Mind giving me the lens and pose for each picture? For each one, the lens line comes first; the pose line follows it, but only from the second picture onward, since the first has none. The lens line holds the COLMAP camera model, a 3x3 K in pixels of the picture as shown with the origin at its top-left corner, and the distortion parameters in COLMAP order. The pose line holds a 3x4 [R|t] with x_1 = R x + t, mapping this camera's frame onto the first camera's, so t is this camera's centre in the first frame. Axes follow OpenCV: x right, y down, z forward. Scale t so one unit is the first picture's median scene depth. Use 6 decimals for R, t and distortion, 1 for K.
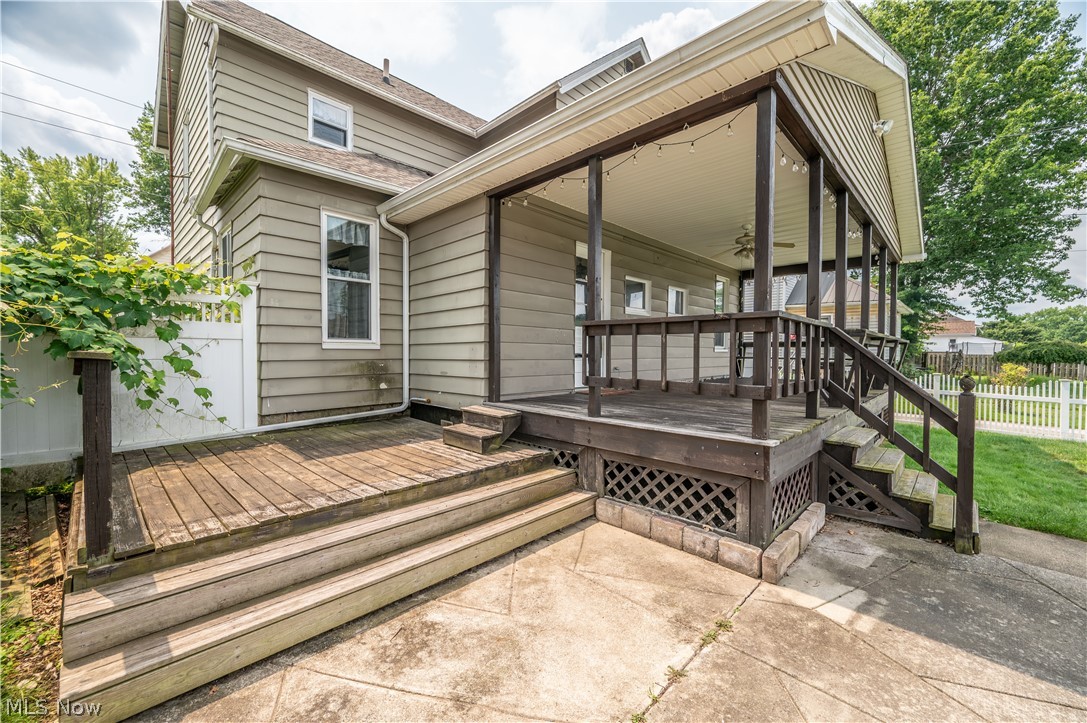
lens RADIAL K [[432.4, 0, 546.9], [0, 432.4, 360.9], [0, 0, 1]] dist [-0.000150, -0.000522]
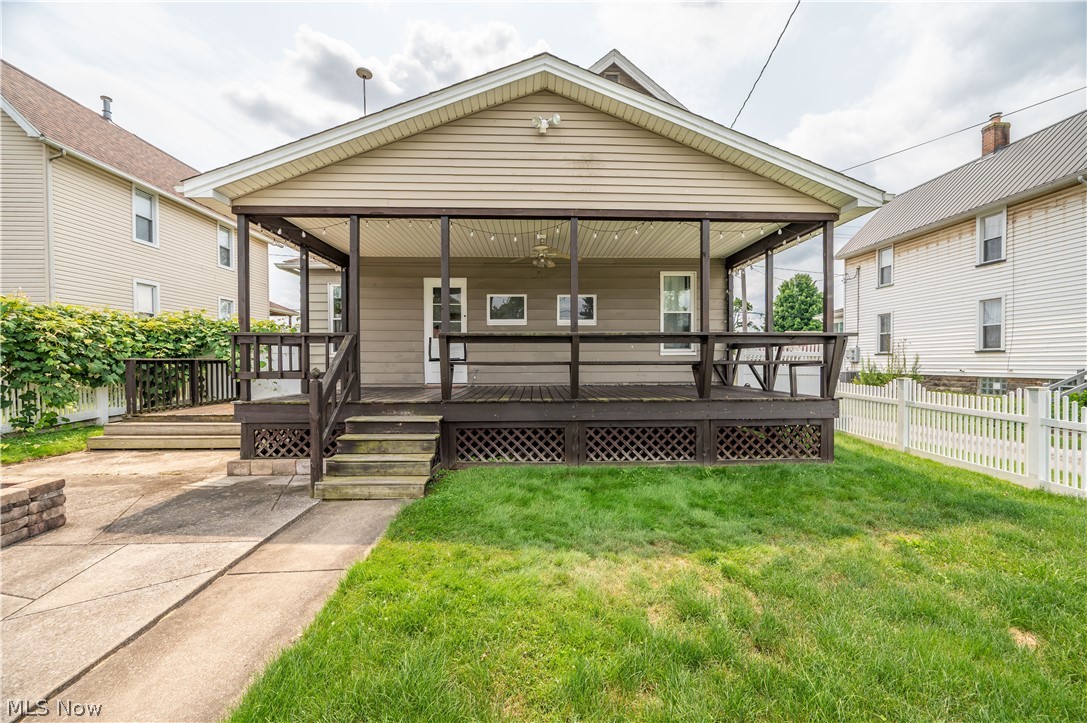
lens RADIAL K [[439.9, 0, 548.8], [0, 439.9, 352.0], [0, 0, 1]] dist [-0.001420, -0.000350]
pose [[0.711452, -0.025725, -0.702263, 1.120960], [-0.009597, 0.998881, -0.046313, 0.021186], [0.702669, 0.039689, 0.710409, 0.234291]]
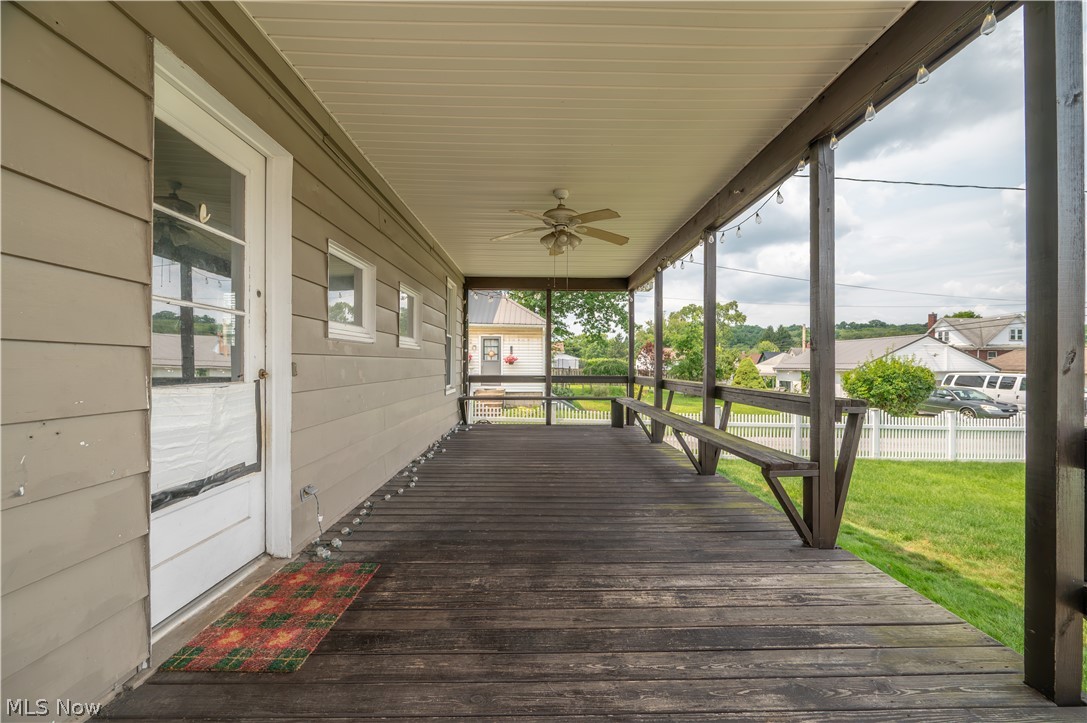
lens RADIAL K [[432.4, 0, 546.9], [0, 432.4, 360.9], [0, 0, 1]] dist [-0.000150, -0.000522]
pose [[0.700214, -0.002532, 0.713929, 0.038937], [0.021821, 0.999602, -0.017857, -0.072711], [-0.713600, 0.028082, 0.699991, 0.547304]]
